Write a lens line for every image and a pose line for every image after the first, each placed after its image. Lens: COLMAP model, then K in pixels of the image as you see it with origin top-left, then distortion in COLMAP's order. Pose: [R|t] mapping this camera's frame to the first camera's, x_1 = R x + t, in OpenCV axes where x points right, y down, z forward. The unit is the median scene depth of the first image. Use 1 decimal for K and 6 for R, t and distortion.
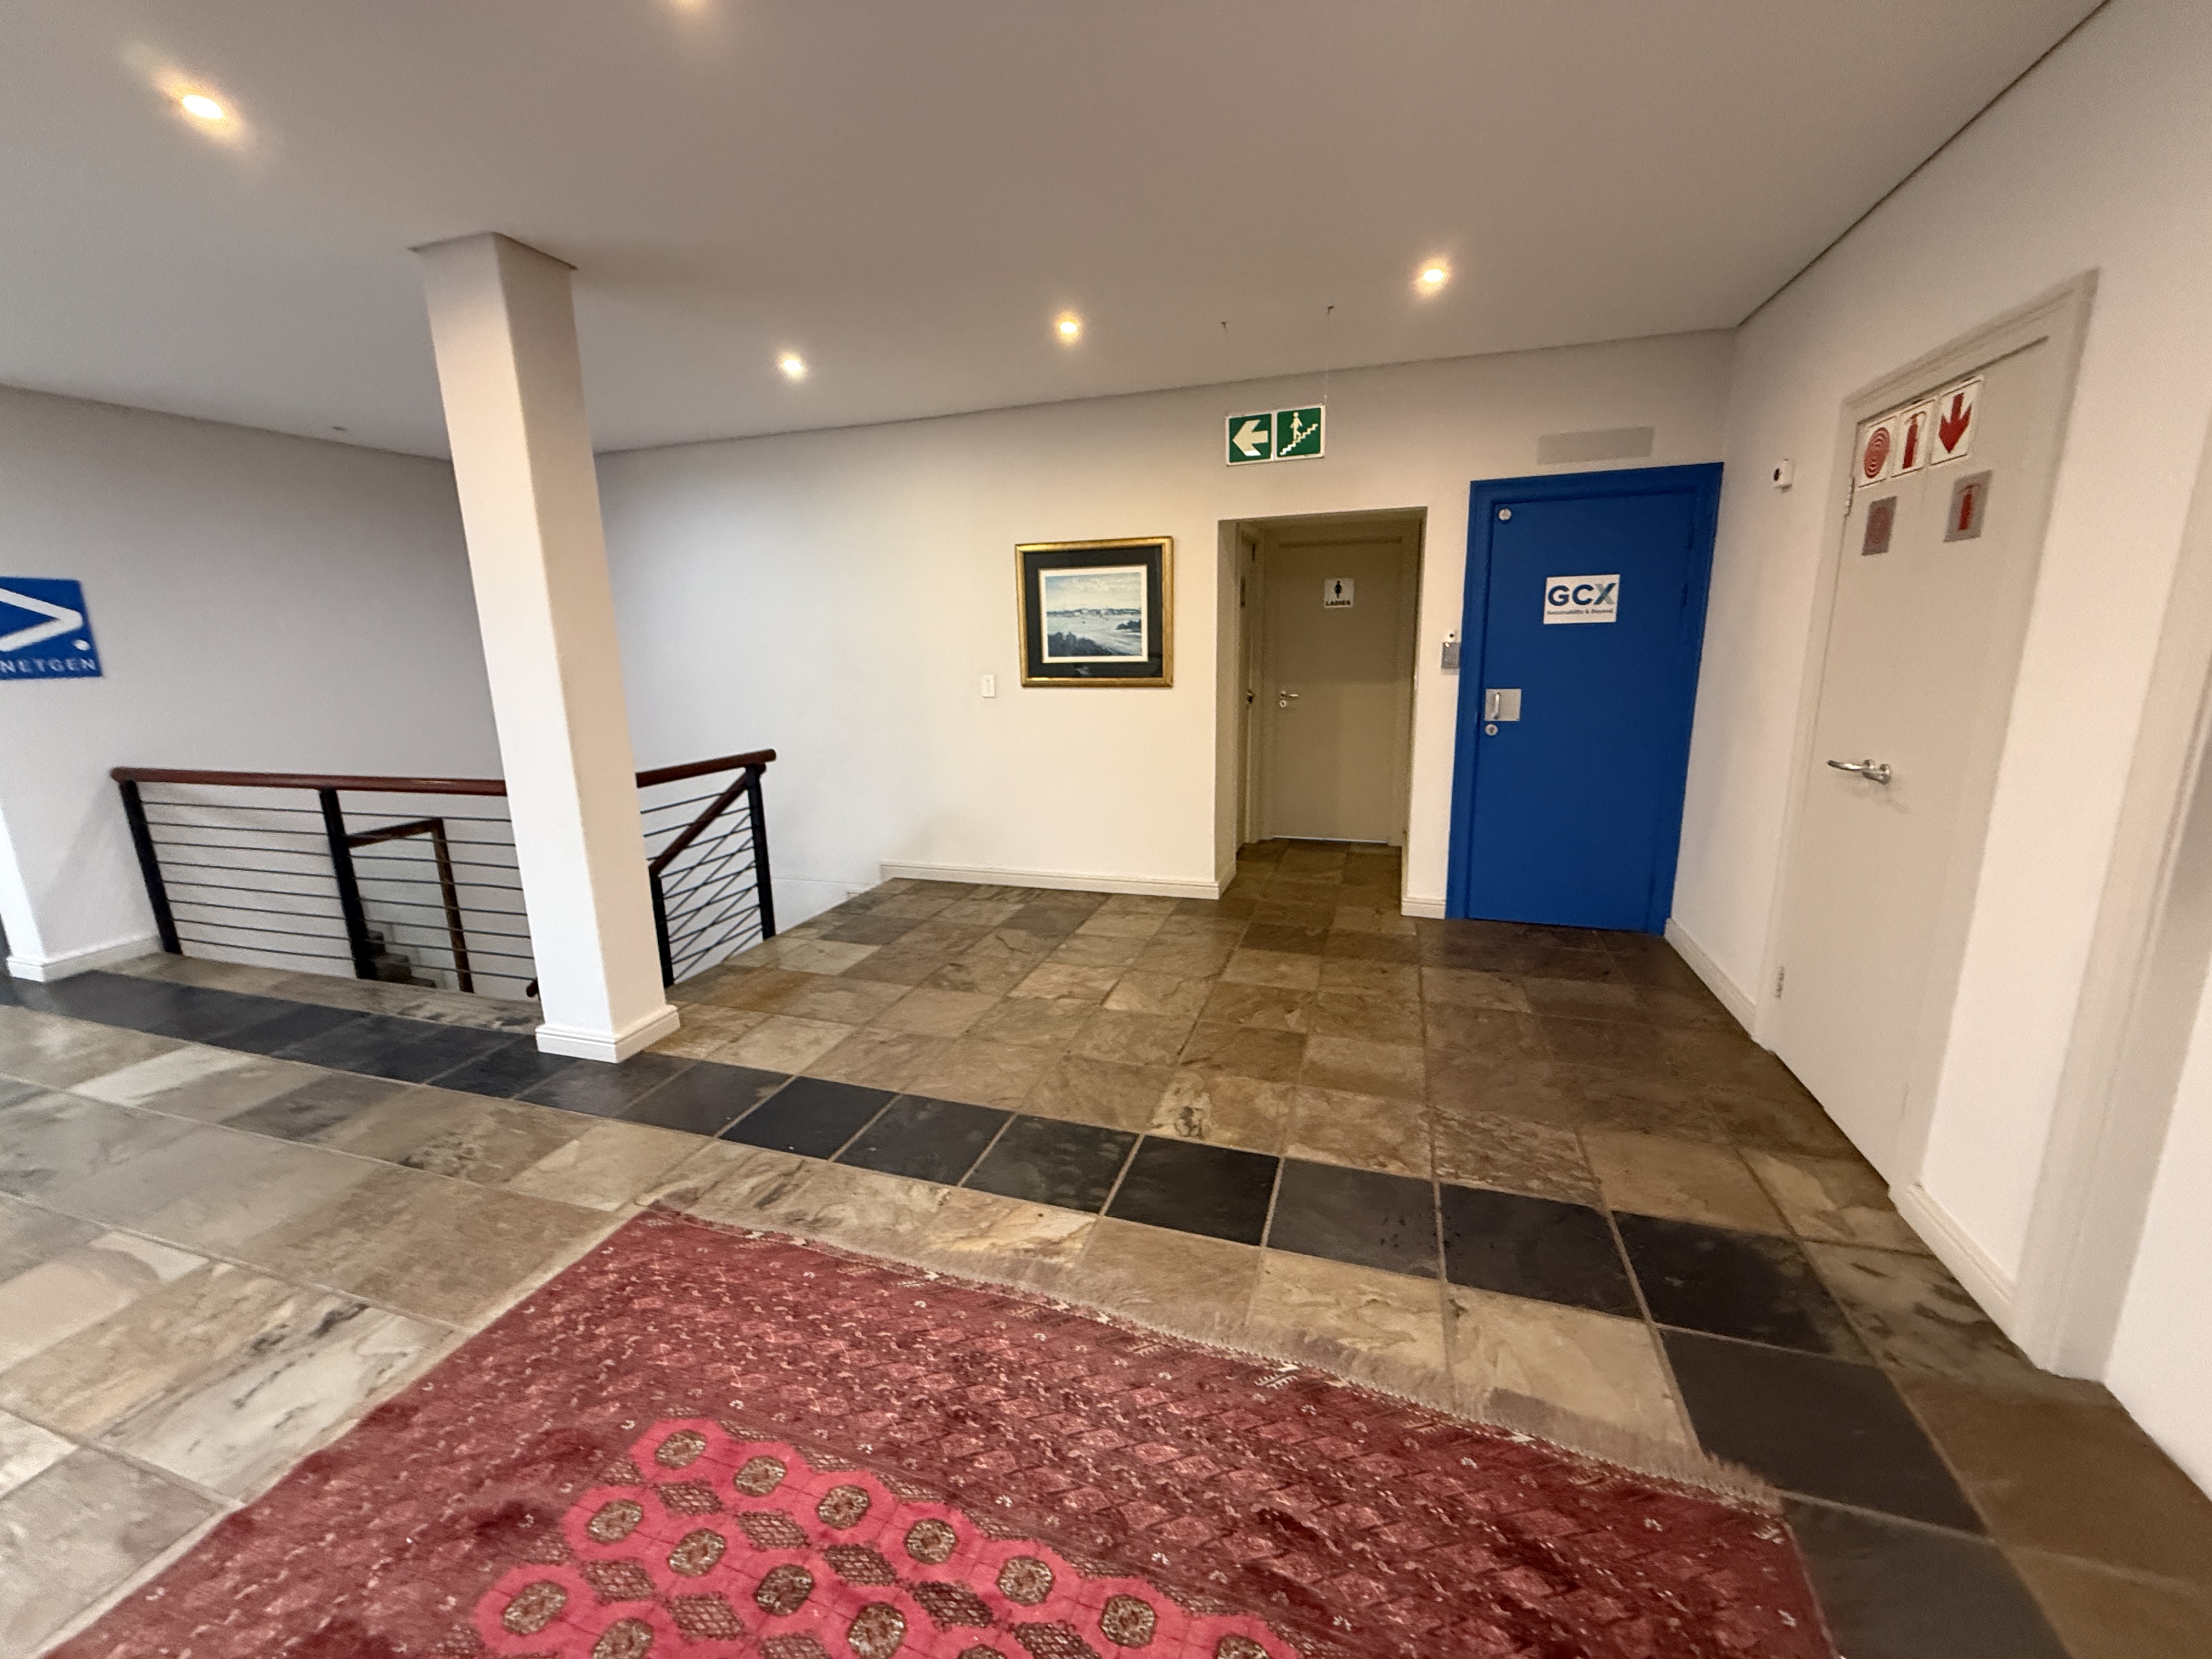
lens RADIAL K [[882.1, 0, 1106.0], [0, 882.1, 829.5], [0, 0, 1]] dist [-0.002724, -0.000608]
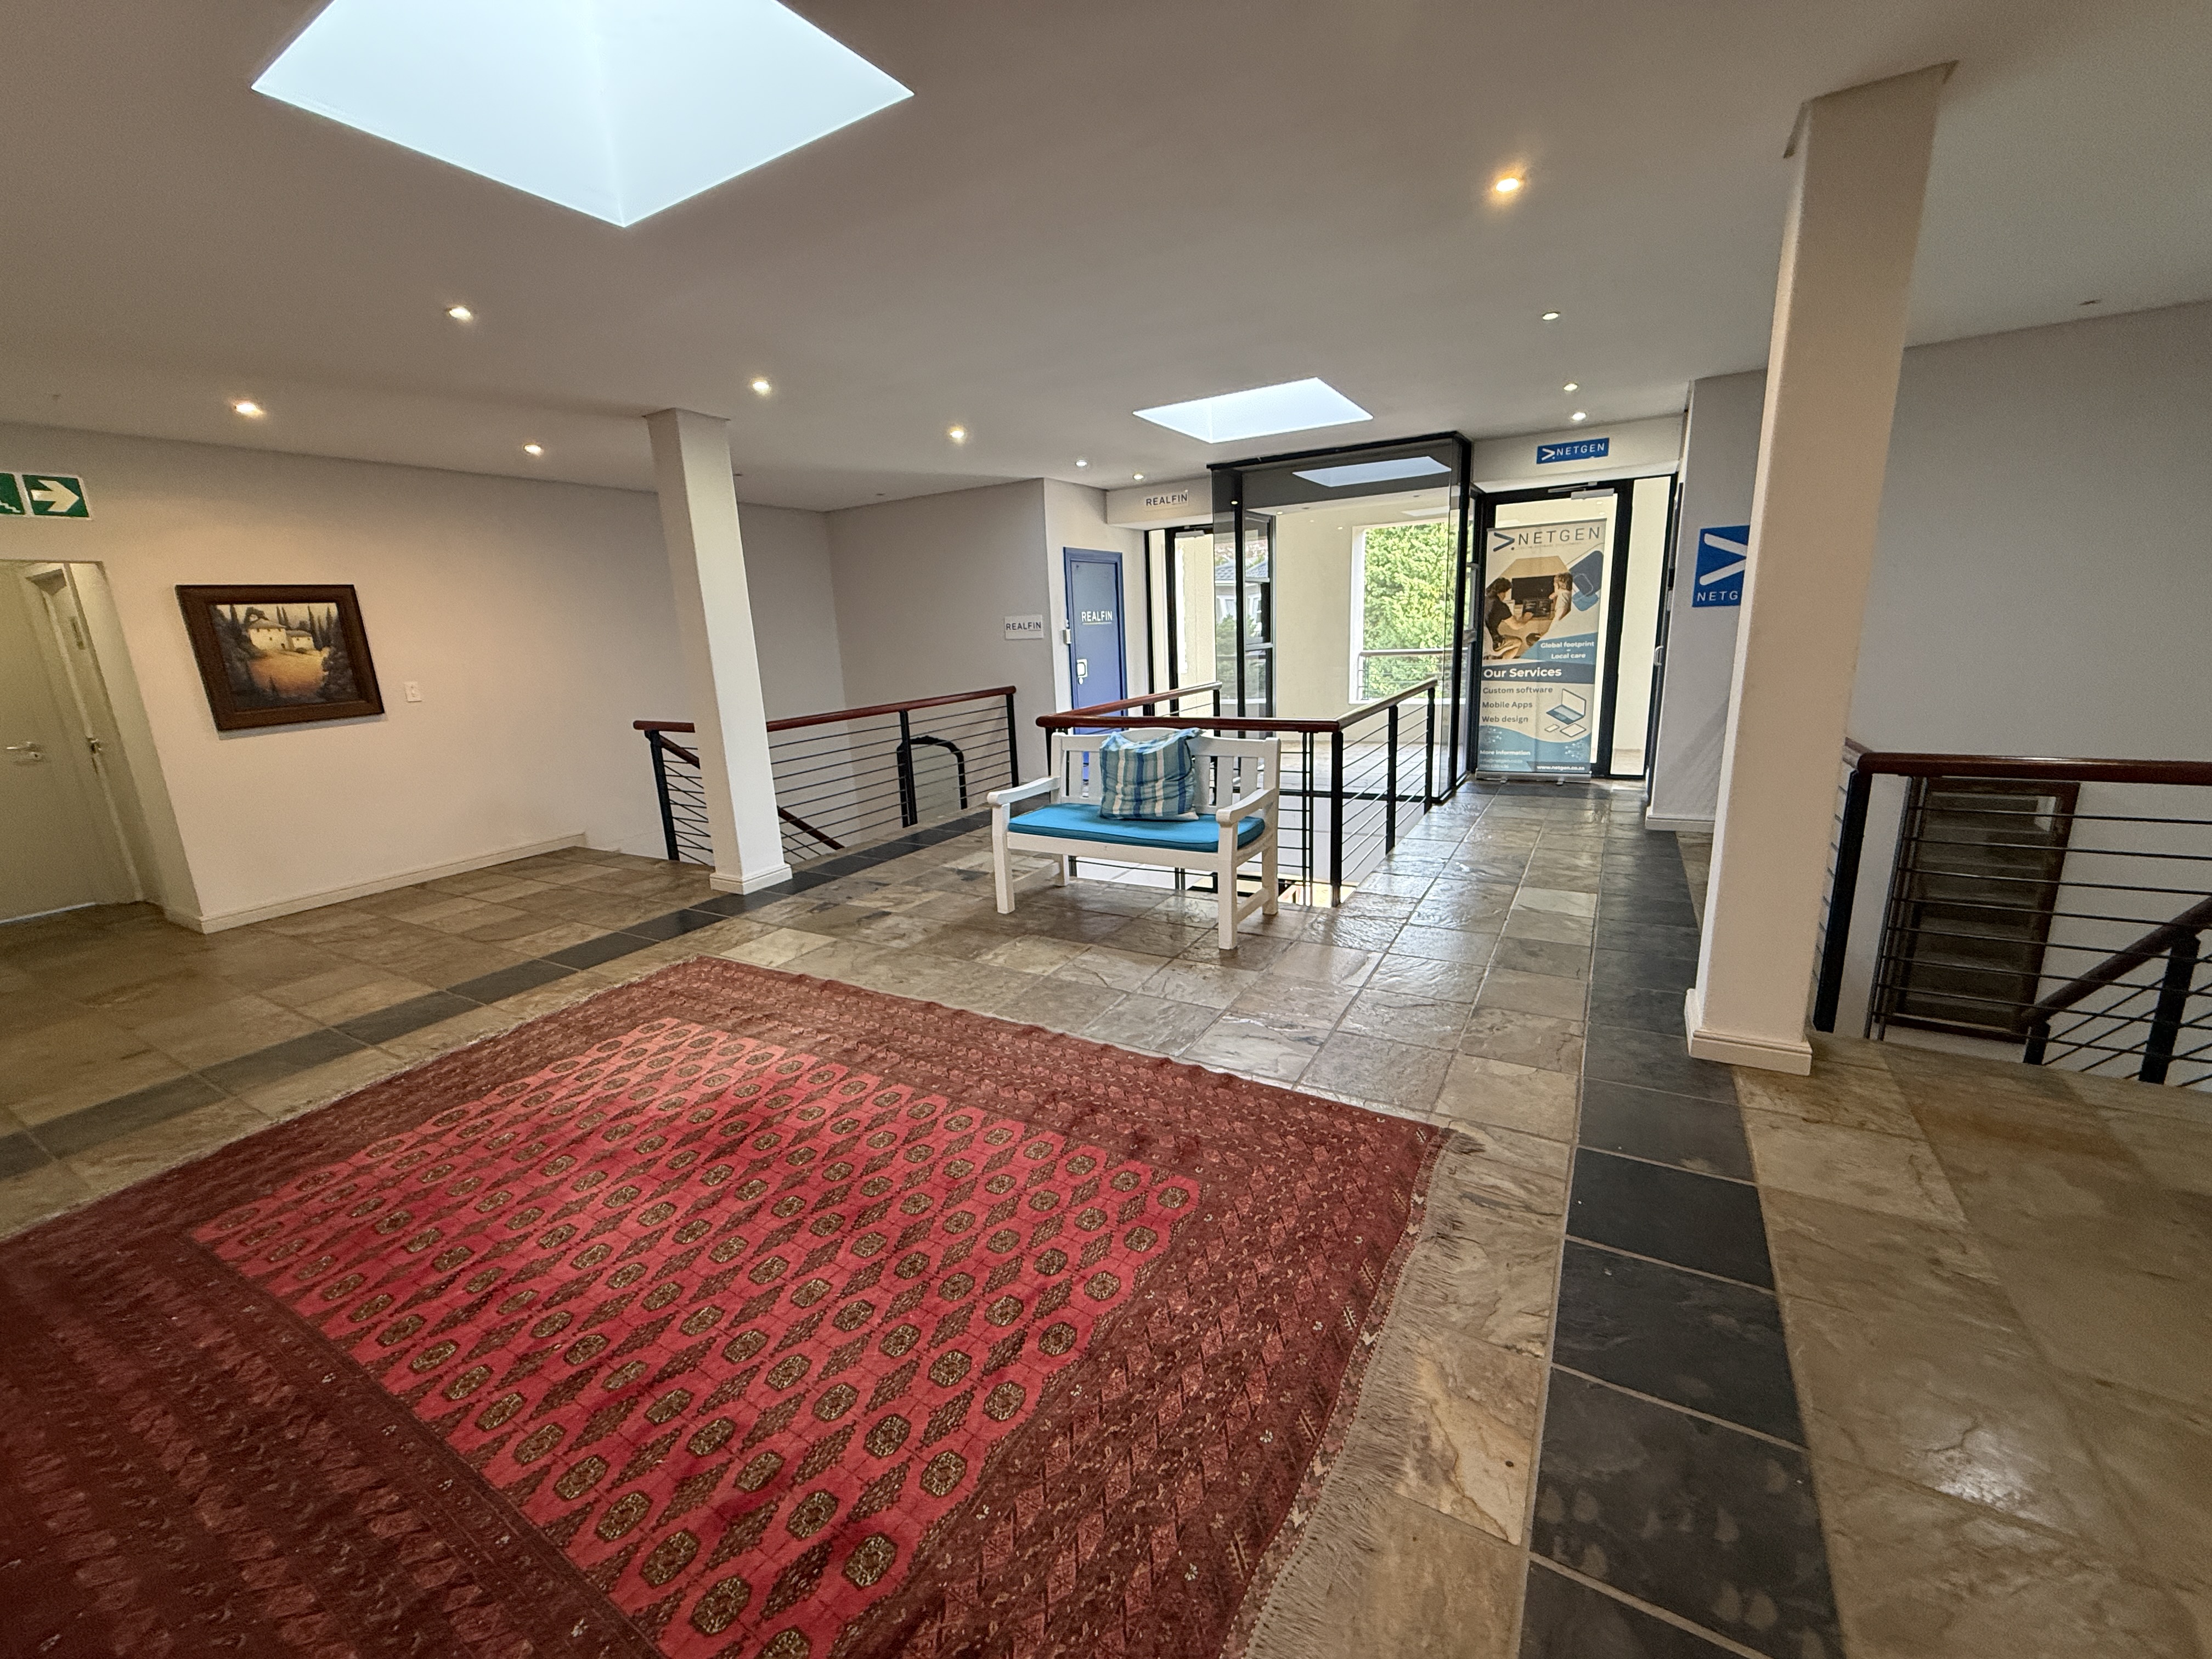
lens RADIAL K [[882.1, 0, 1106.0], [0, 882.1, 829.5], [0, 0, 1]] dist [-0.002724, -0.000608]
pose [[-0.216493, 0.254858, -0.942432, 0.596262], [-0.154886, 0.944134, 0.290899, -0.202353], [0.963920, 0.208947, -0.164925, 0.835476]]
